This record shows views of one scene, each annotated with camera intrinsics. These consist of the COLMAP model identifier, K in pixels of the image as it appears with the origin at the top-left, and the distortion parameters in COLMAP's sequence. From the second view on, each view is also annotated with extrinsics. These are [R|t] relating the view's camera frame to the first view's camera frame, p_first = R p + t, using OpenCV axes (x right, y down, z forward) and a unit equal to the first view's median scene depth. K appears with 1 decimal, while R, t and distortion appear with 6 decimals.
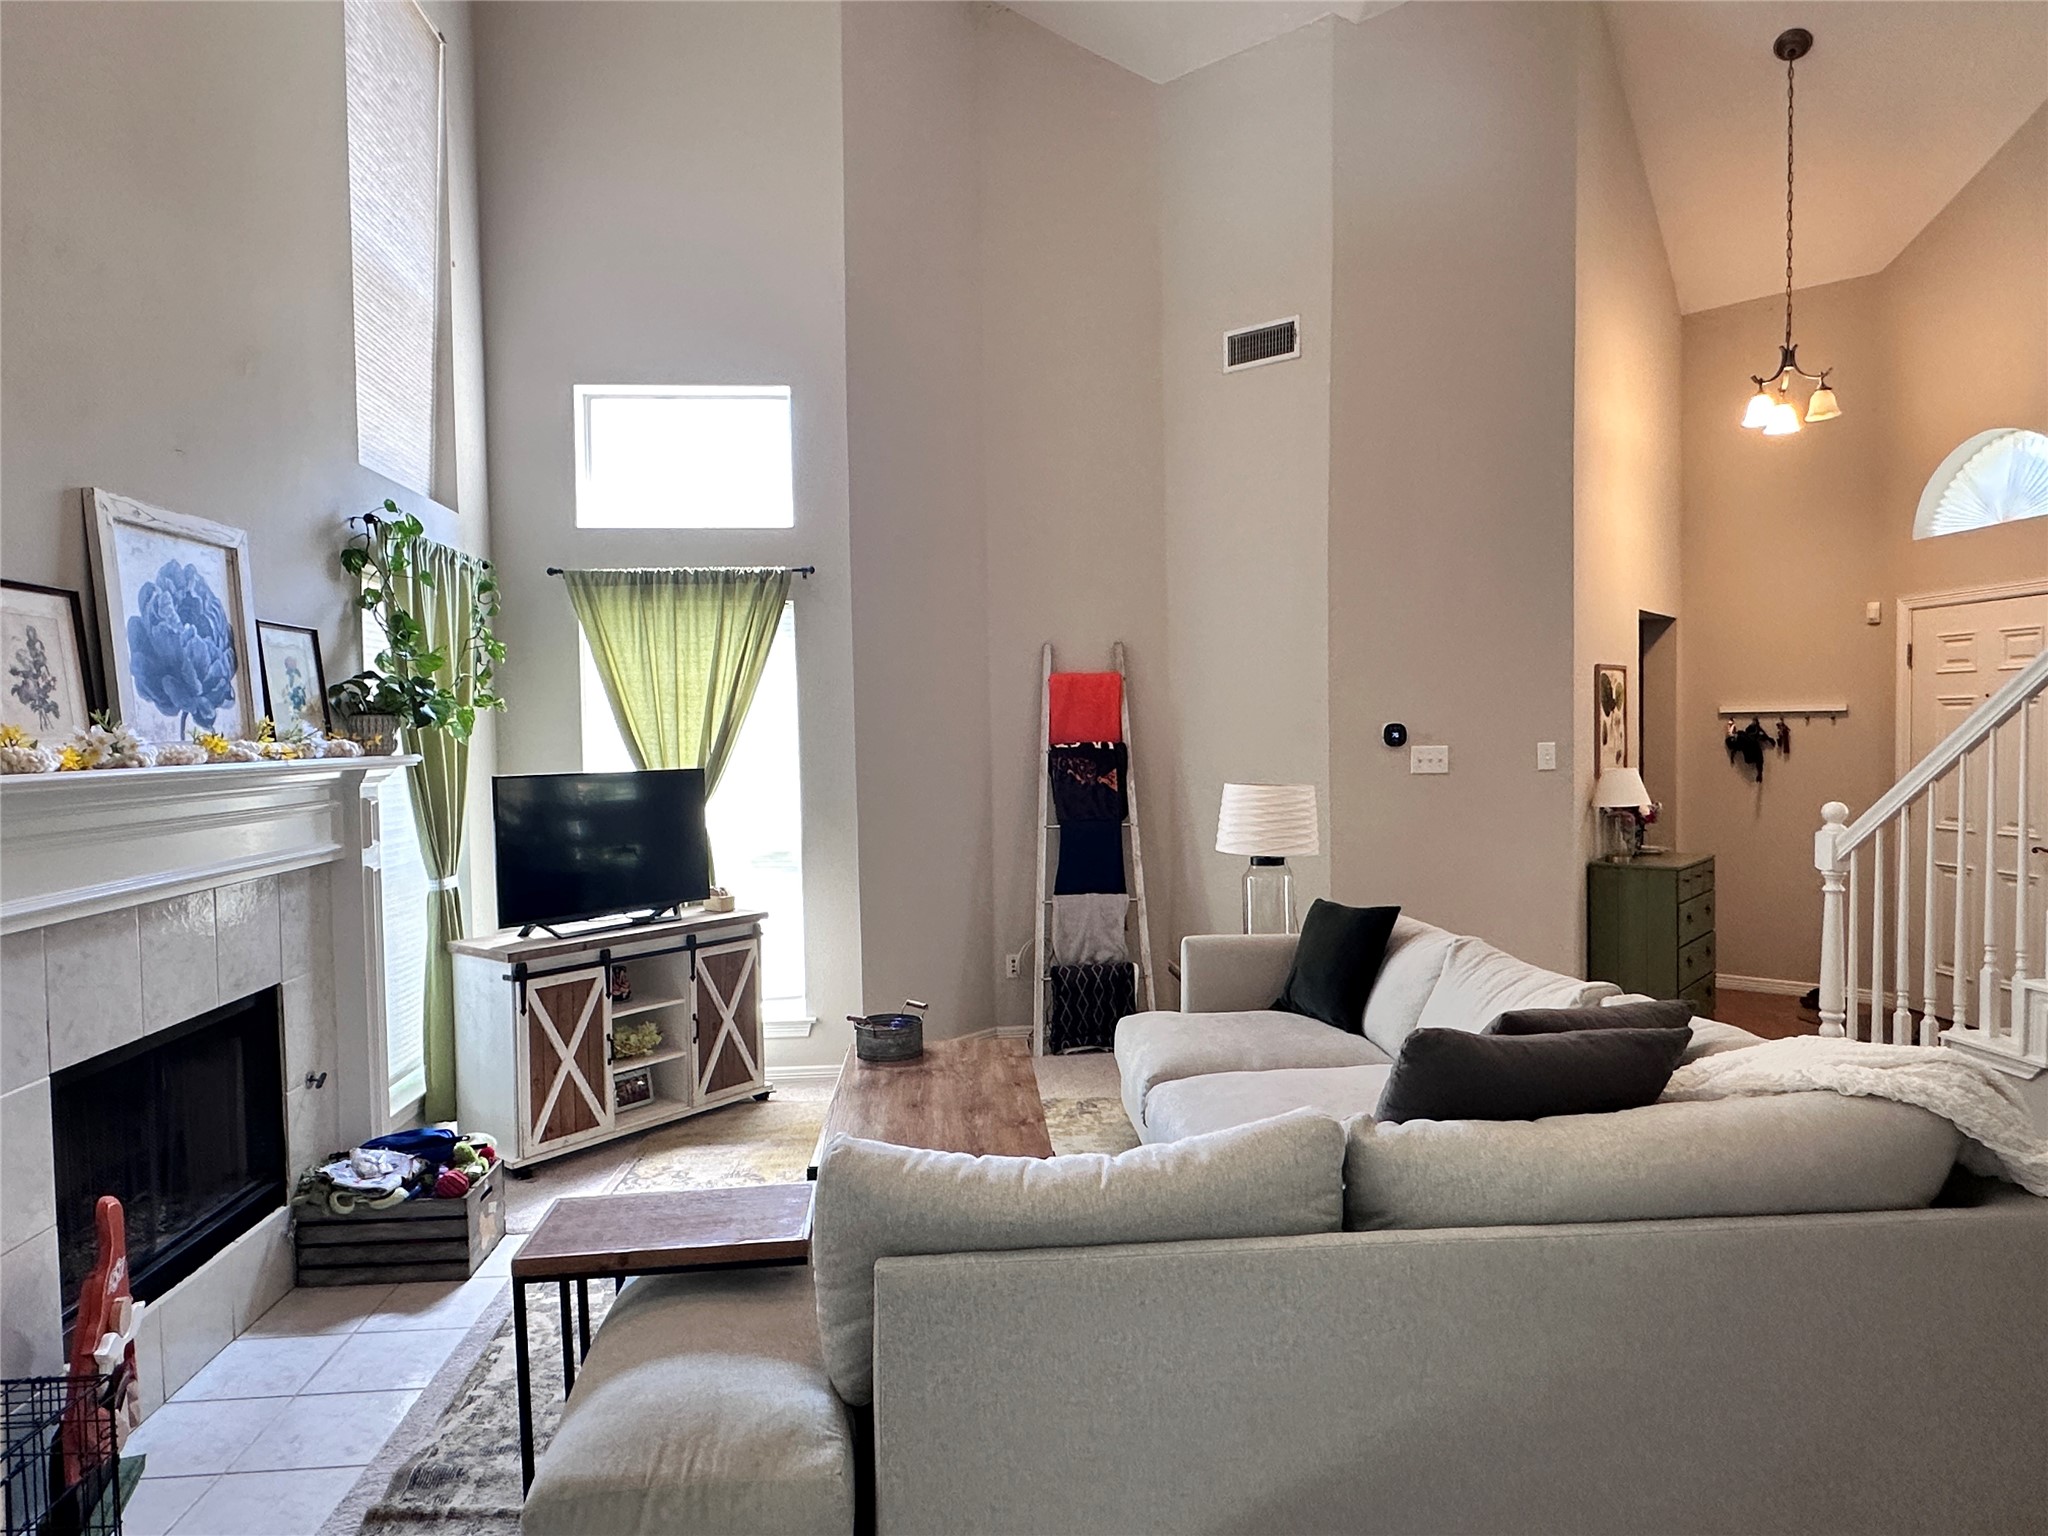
lens RADIAL K [[1250.6, 0, 1022.3], [0, 1250.6, 779.0], [0, 0, 1]] dist [-0.003888, -0.001491]
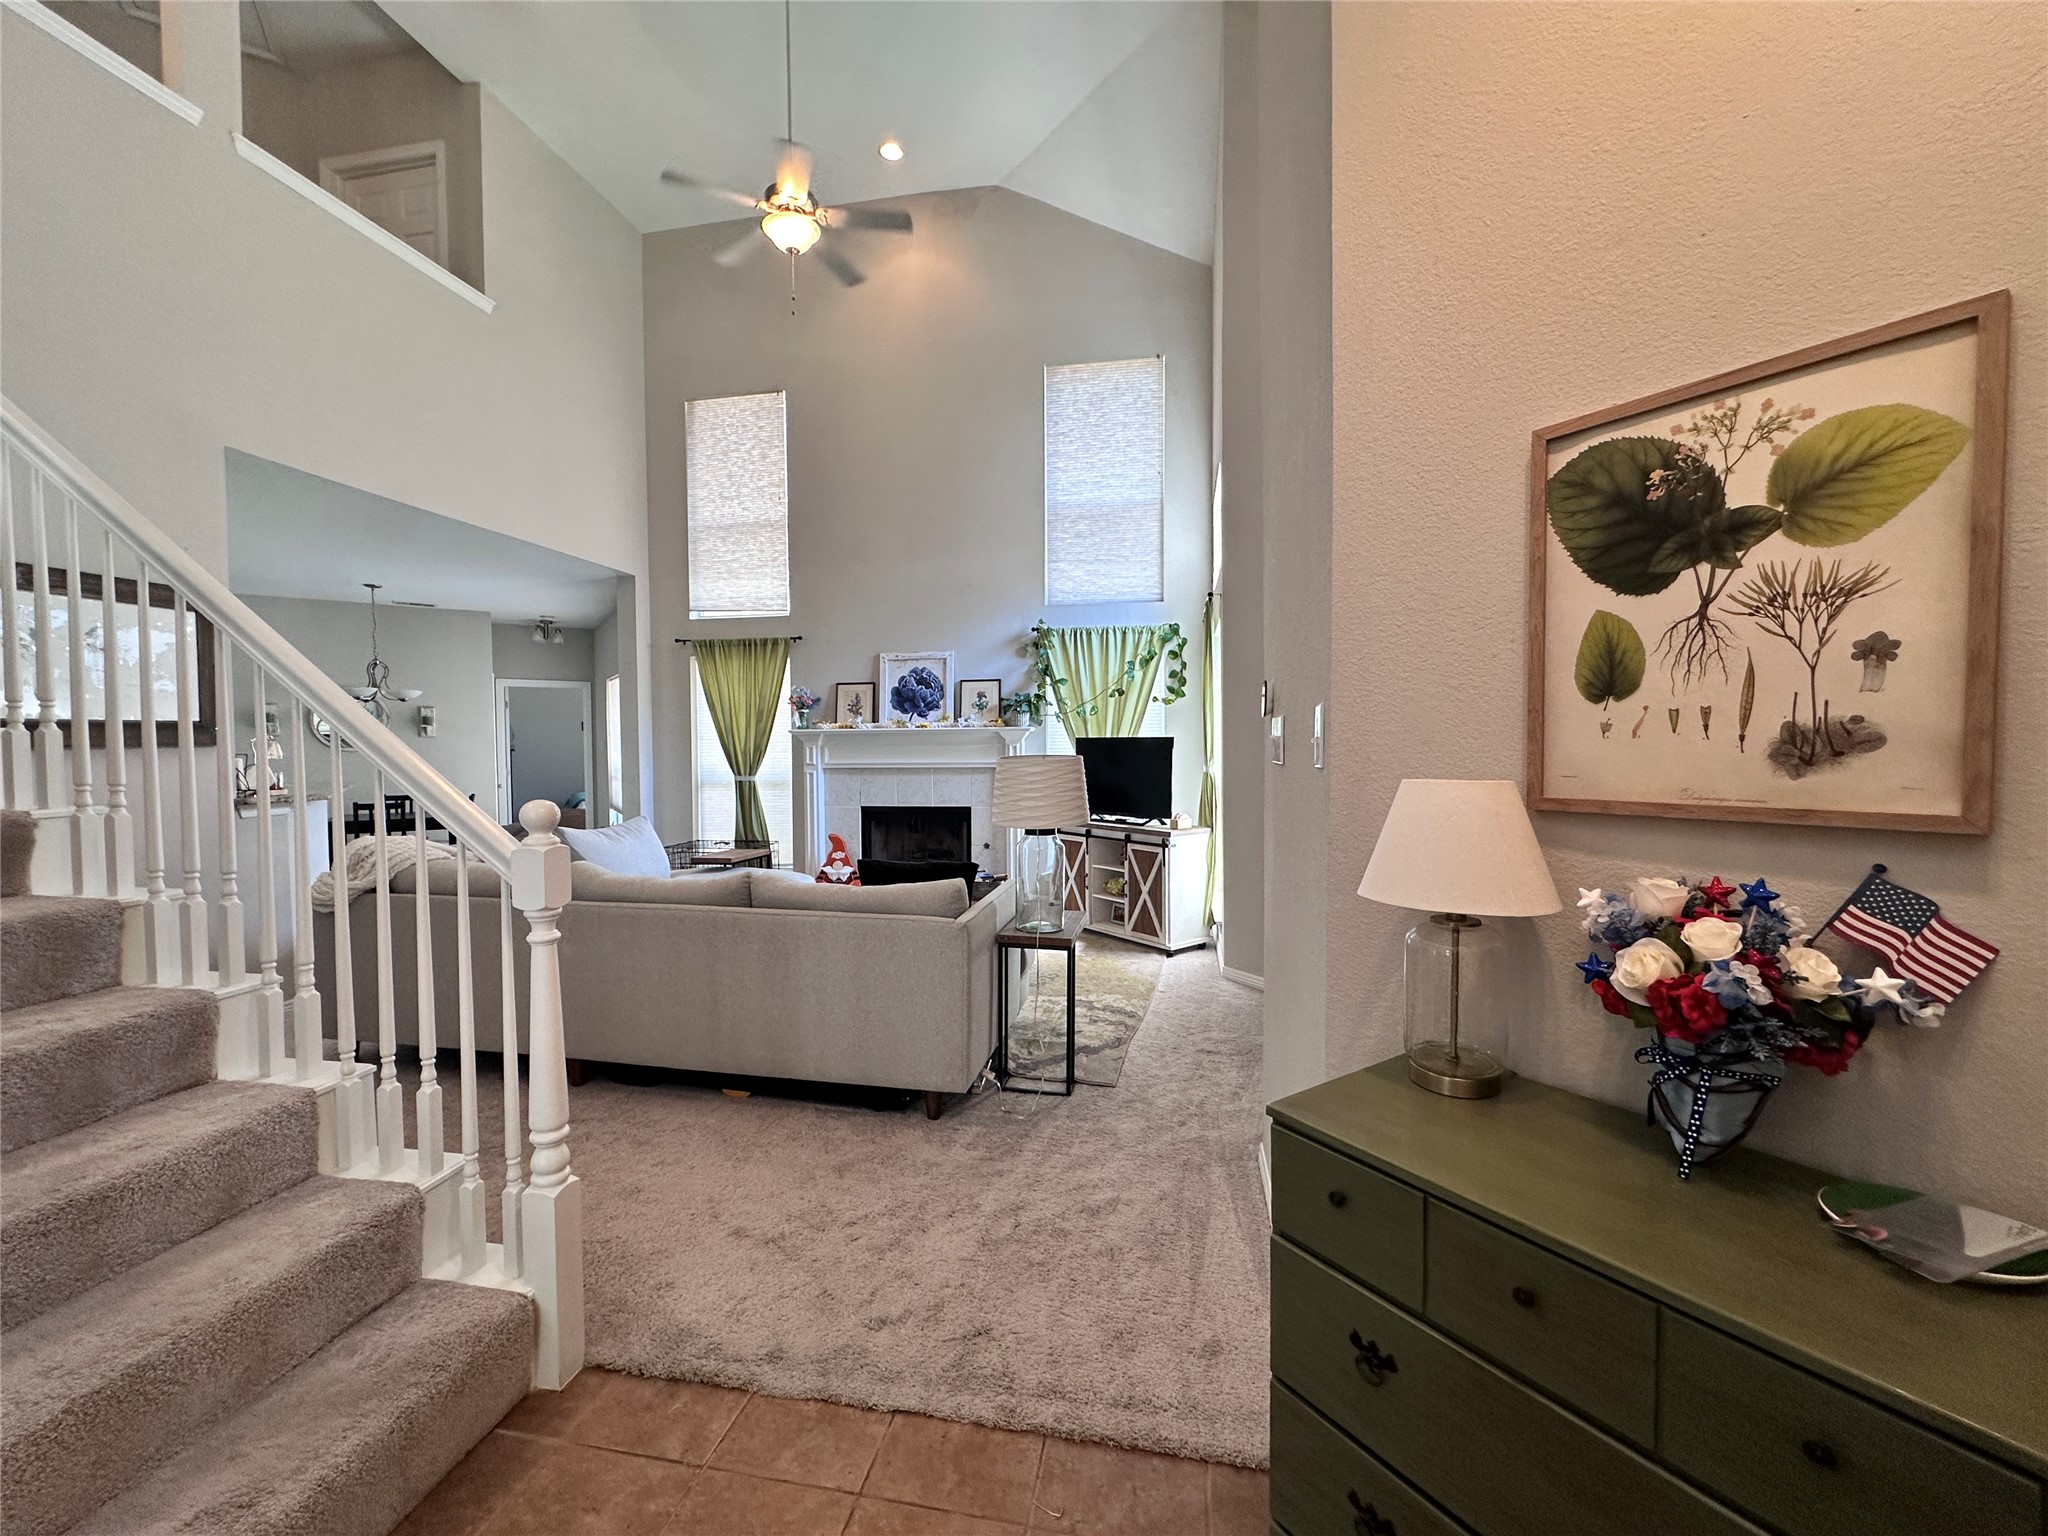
lens RADIAL K [[815.6, 0, 1023.7], [0, 815.6, 766.7], [0, 0, 1]] dist [0.000042, 0.000206]
pose [[-0.257086, 0.046849, -0.965252, 1.038193], [-0.026534, 0.998105, 0.055511, -0.030026], [0.966024, 0.039883, -0.255356, 1.415087]]
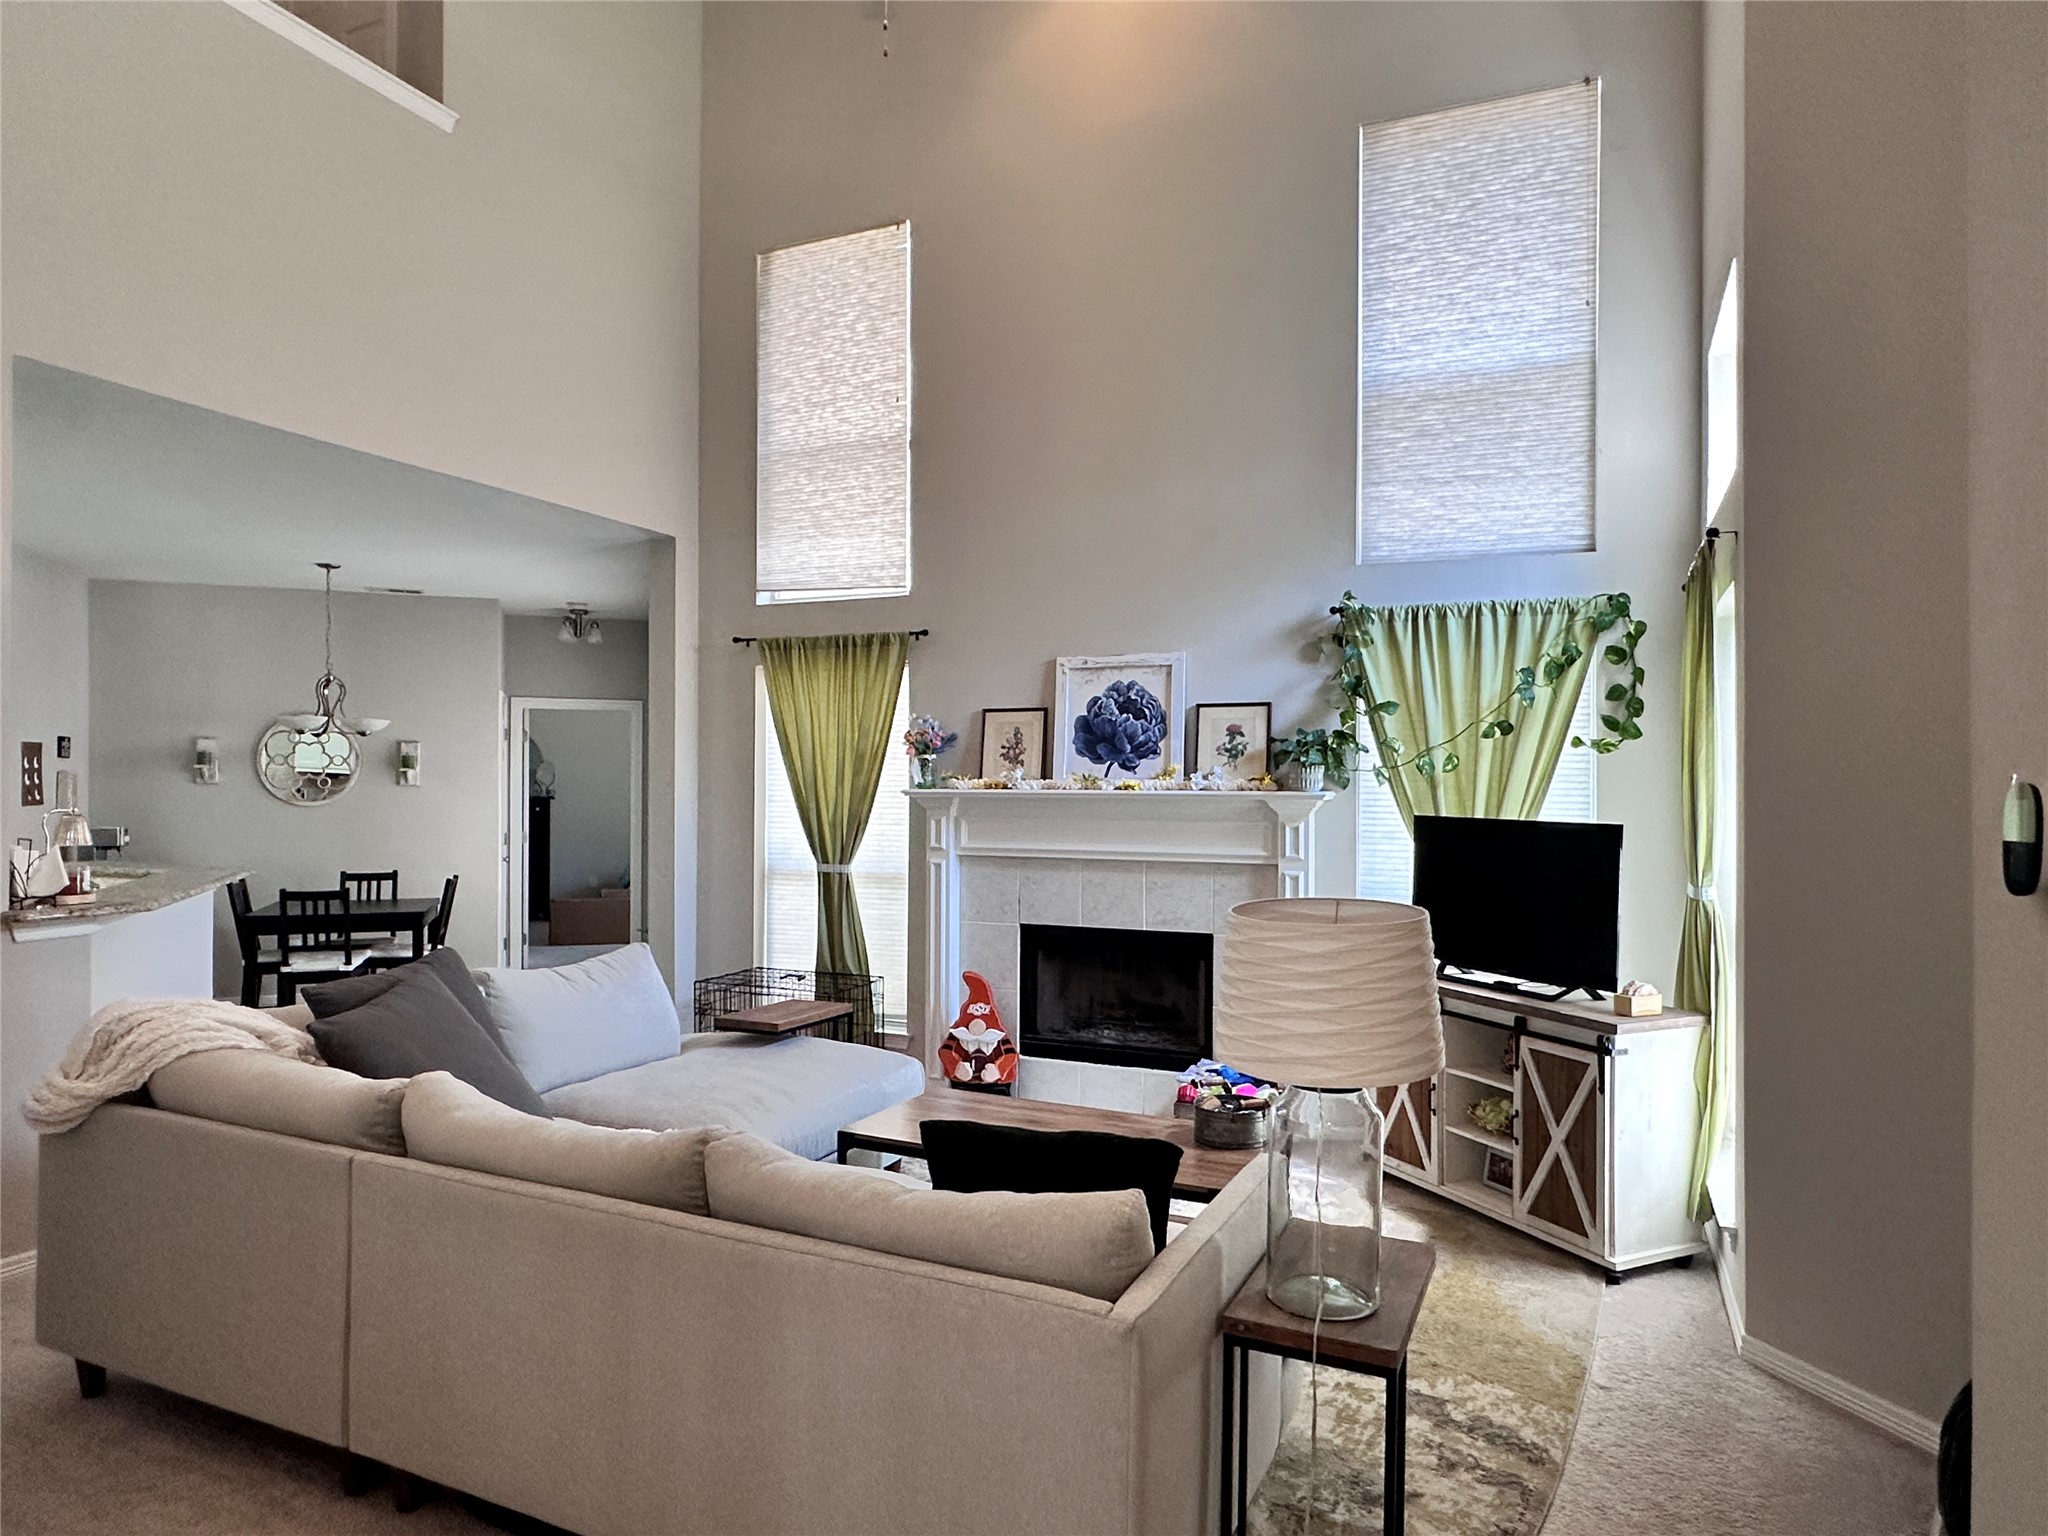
lens RADIAL K [[1250.6, 0, 1017.8], [0, 1250.6, 775.4], [0, 0, 1]] dist [-0.003888, -0.001491]
pose [[-0.482756, 0.012295, -0.875669, 0.792676], [-0.031252, 0.999023, 0.031256, -0.067623], [0.875197, 0.042456, -0.481900, 1.365345]]
